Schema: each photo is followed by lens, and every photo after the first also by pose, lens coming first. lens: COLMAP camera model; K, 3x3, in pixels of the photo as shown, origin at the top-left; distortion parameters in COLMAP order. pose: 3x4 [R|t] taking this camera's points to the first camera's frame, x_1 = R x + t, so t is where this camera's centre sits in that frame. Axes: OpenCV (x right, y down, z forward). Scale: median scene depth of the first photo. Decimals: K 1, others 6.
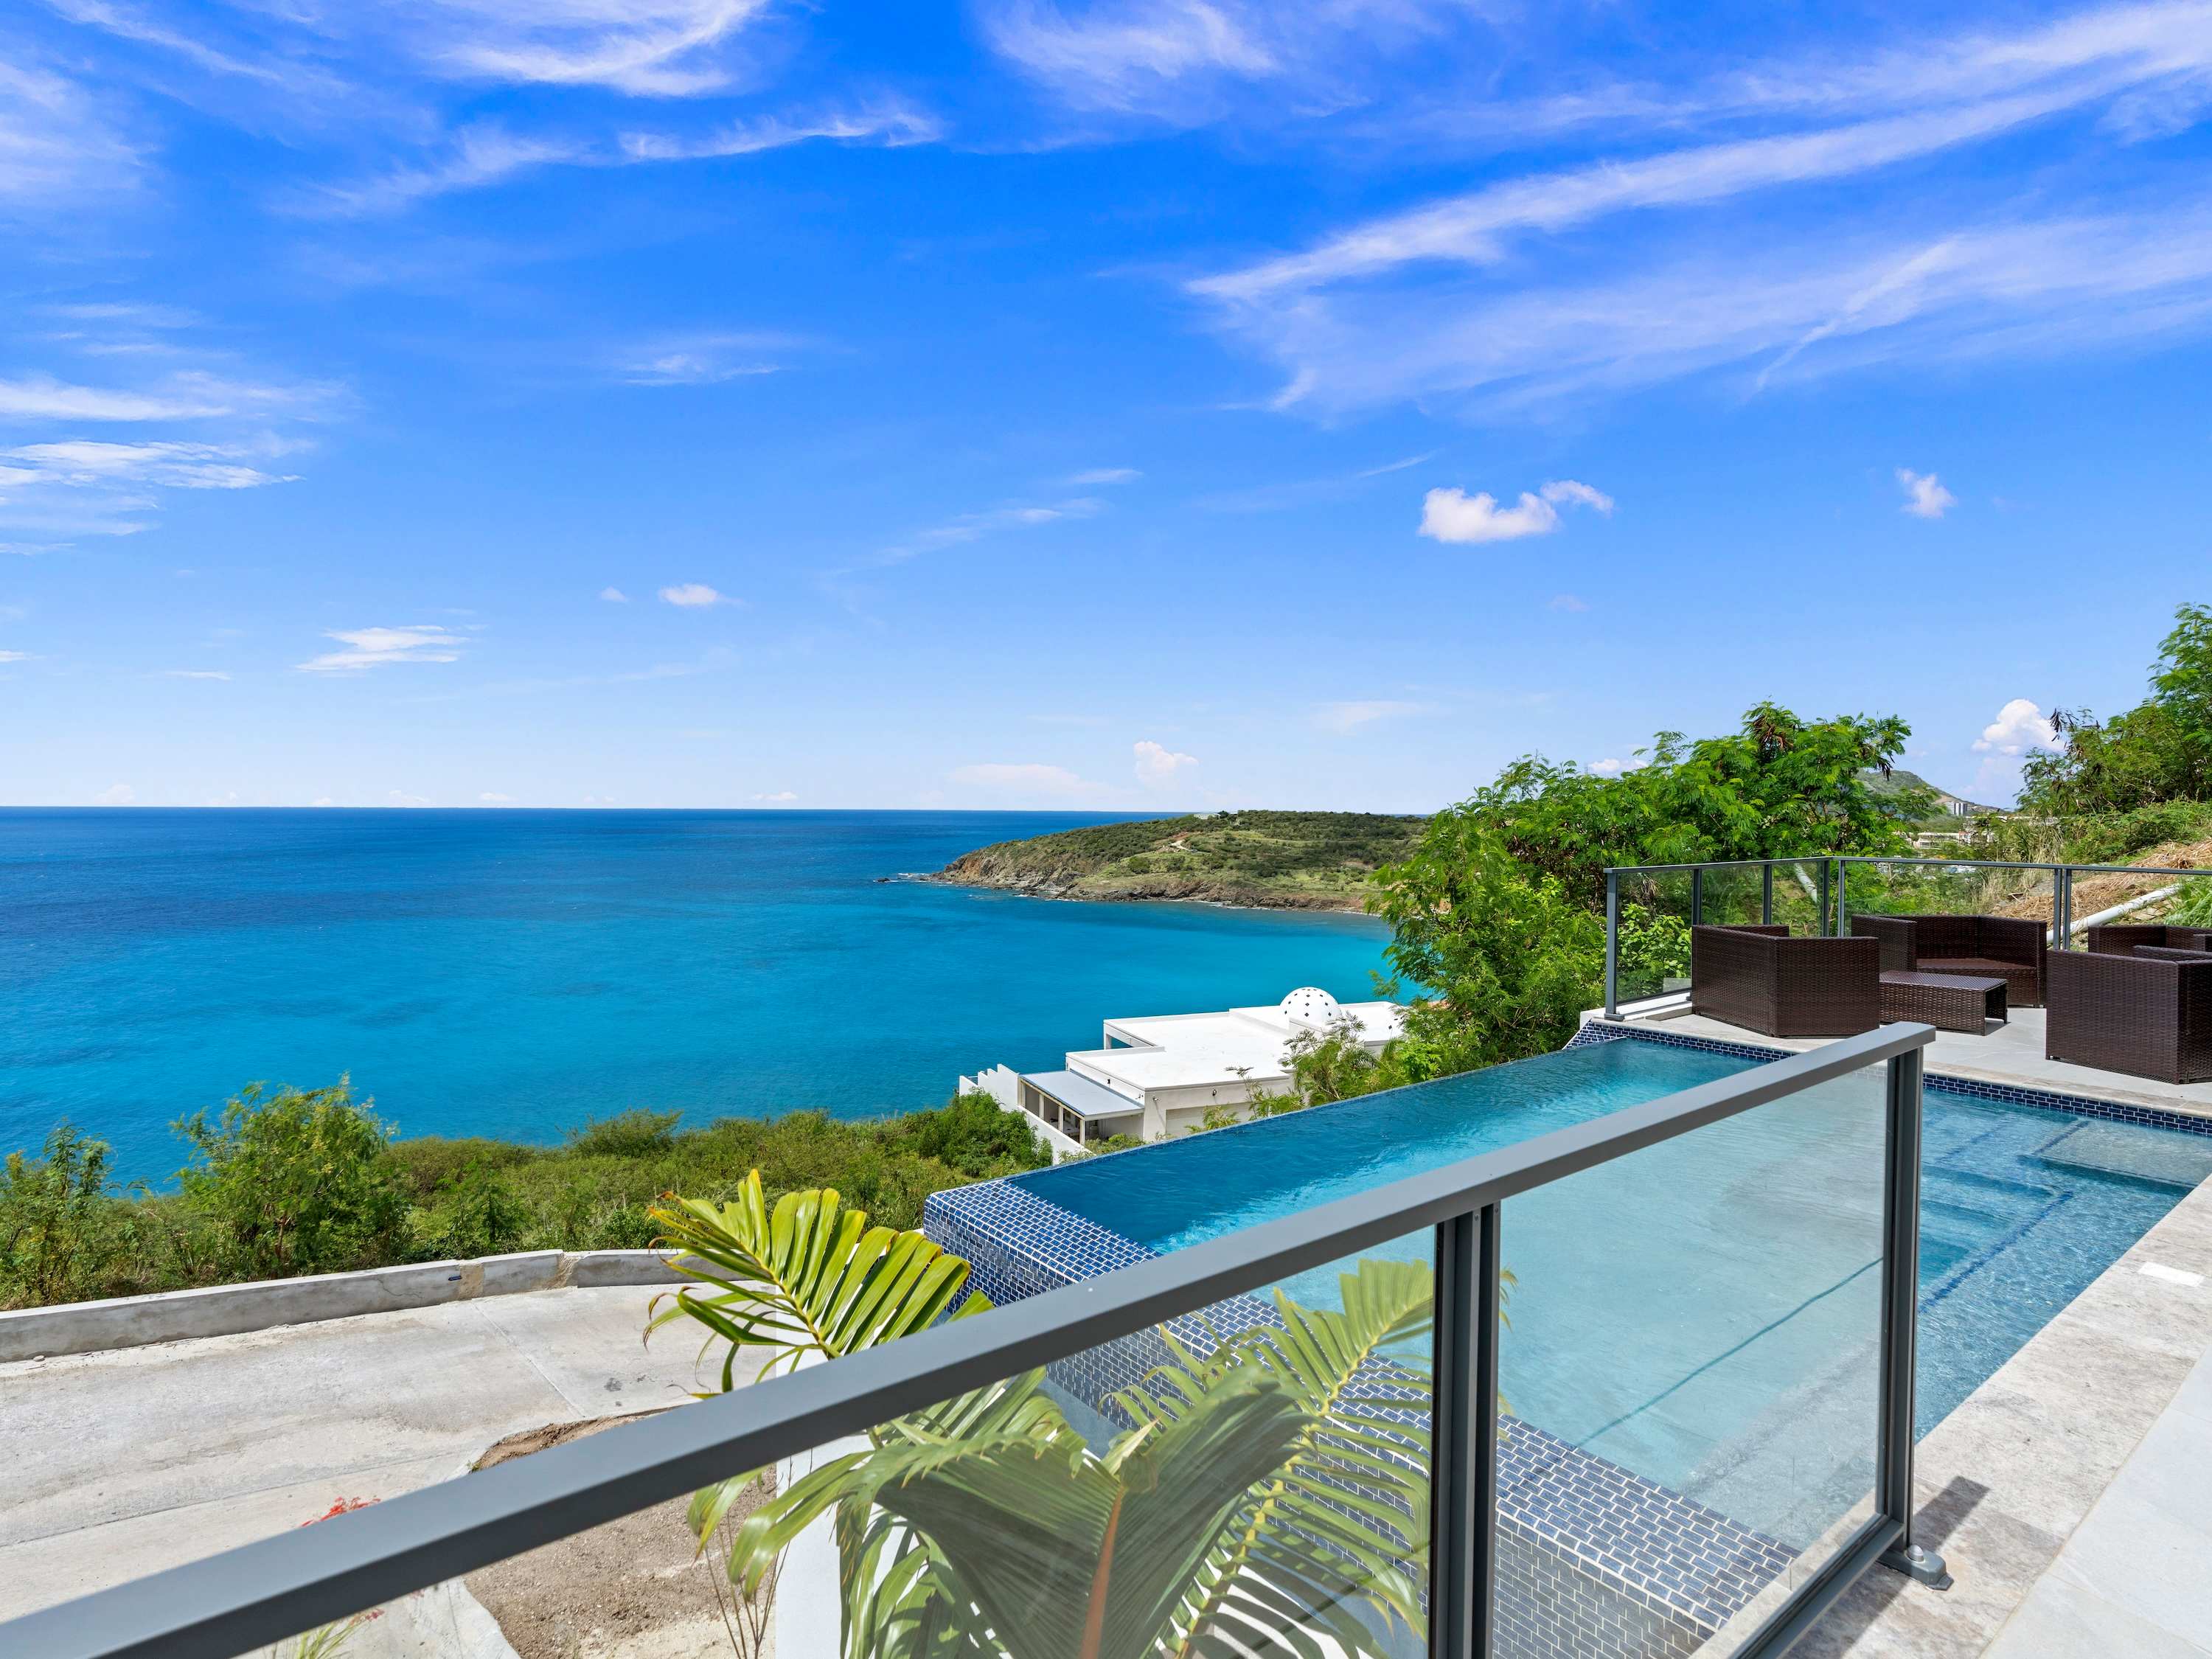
lens RADIAL K [[1145.8, 0, 1093.0], [0, 1145.8, 833.0], [0, 0, 1]] dist [-0.002200, 0.001611]
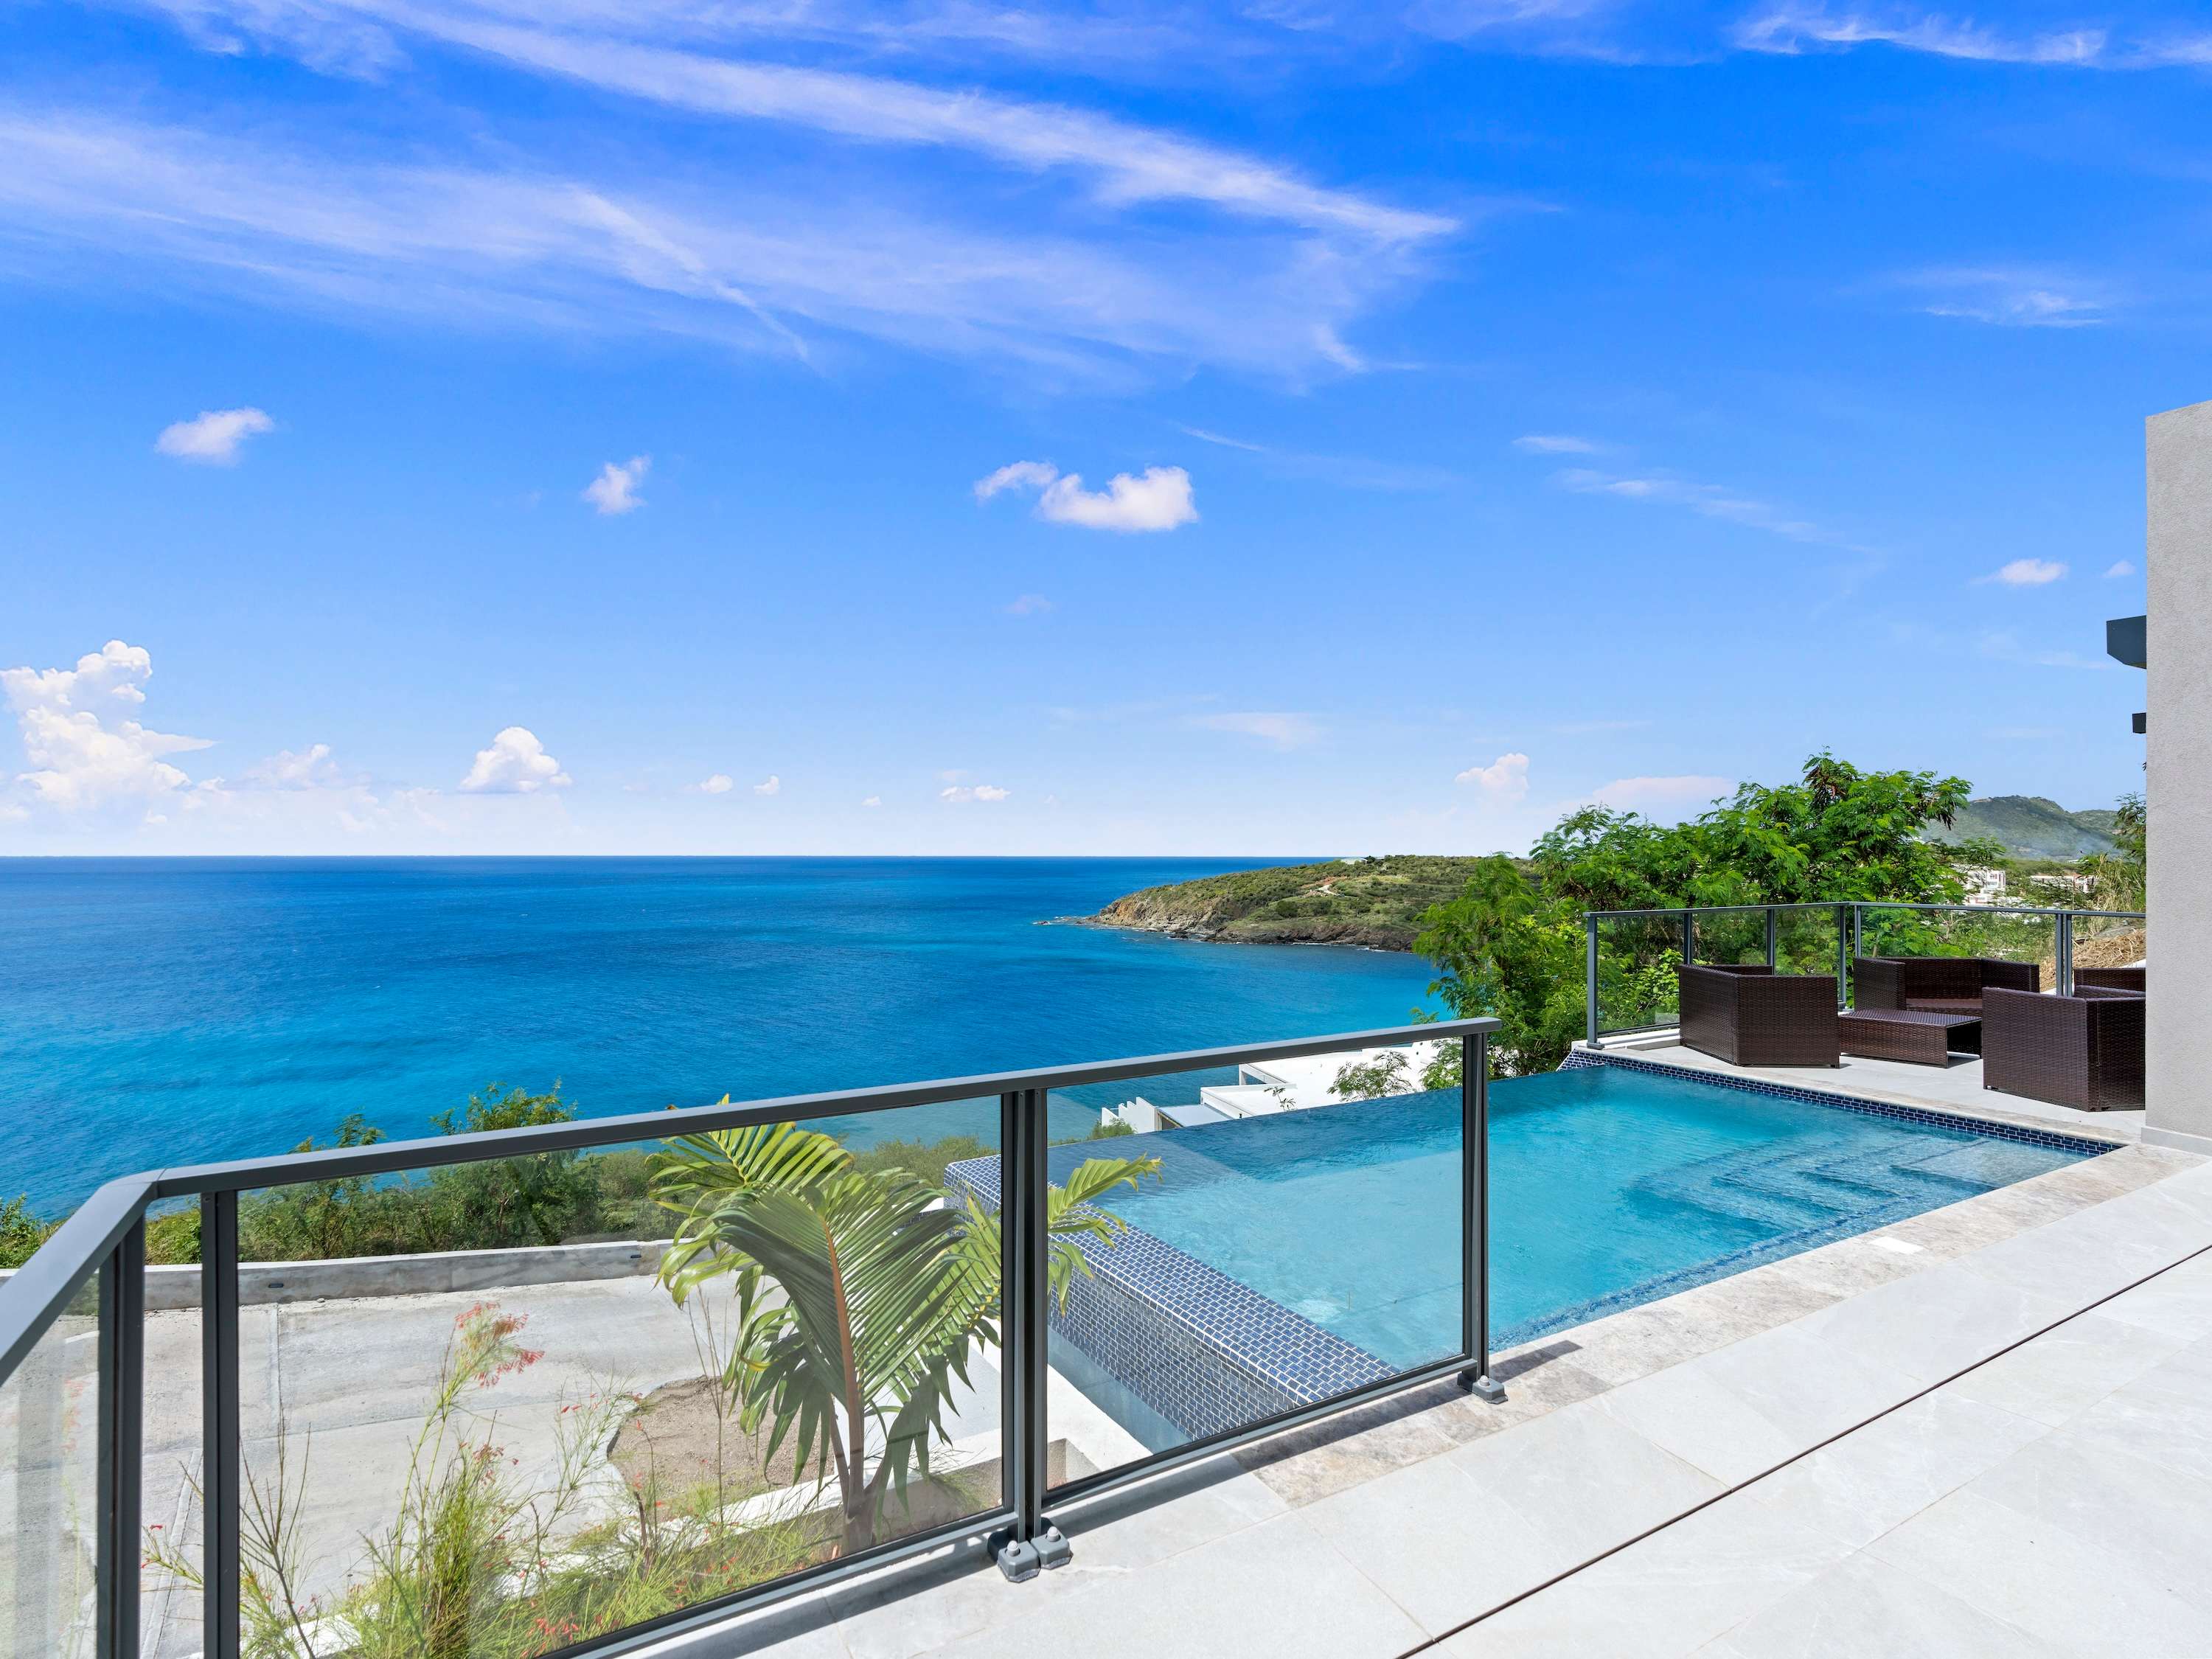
lens RADIAL K [[1145.8, 0, 1124.2], [0, 1145.8, 847.4], [0, 0, 1]] dist [-0.002200, 0.001611]
pose [[0.990994, -0.004812, -0.133817, 0.113511], [0.001363, 0.999665, -0.025853, -0.002934], [0.133897, 0.025437, 0.990669, -0.127753]]
